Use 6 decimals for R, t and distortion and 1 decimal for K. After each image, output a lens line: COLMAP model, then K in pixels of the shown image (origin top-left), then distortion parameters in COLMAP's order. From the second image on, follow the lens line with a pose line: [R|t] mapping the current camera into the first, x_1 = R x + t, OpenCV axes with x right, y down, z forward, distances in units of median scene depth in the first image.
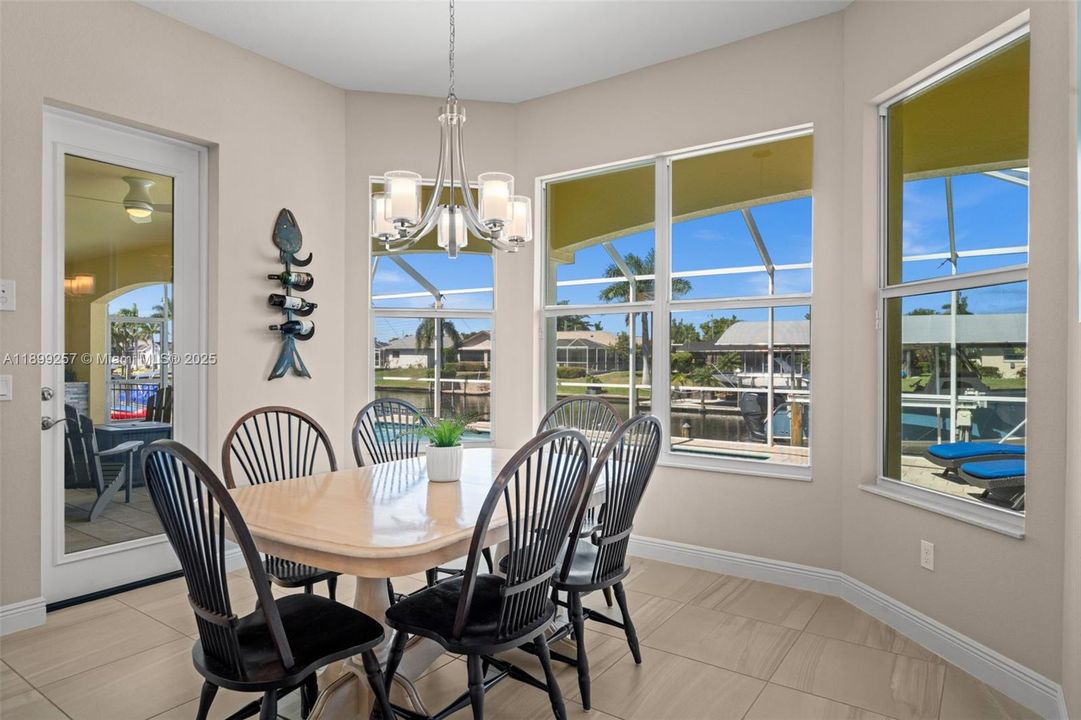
lens RADIAL K [[633.3, 0, 536.9], [0, 633.3, 364.8], [0, 0, 1]] dist [0.016420, -0.000320]
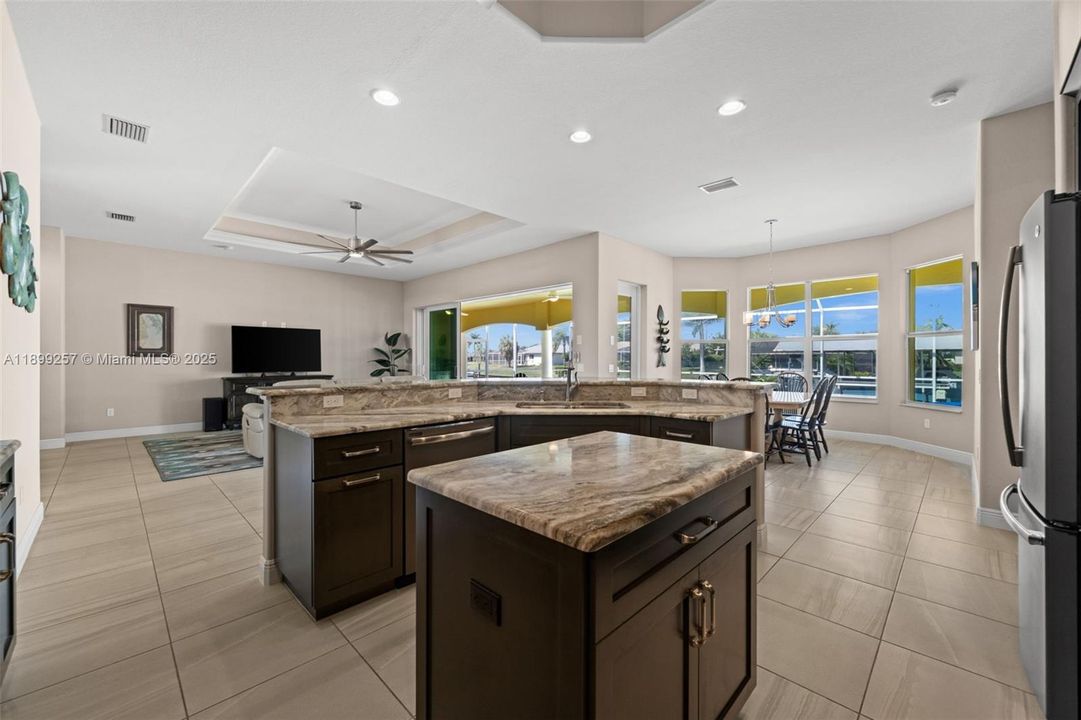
lens RADIAL K [[426.9, 0, 538.7], [0, 426.9, 364.6], [0, 0, 1]] dist [-0.003752, -0.000267]
pose [[0.985881, -0.000731, -0.167448, -0.213719], [0.001219, 0.999995, 0.002813, 0.002182], [0.167445, -0.002978, 0.985877, -0.321234]]
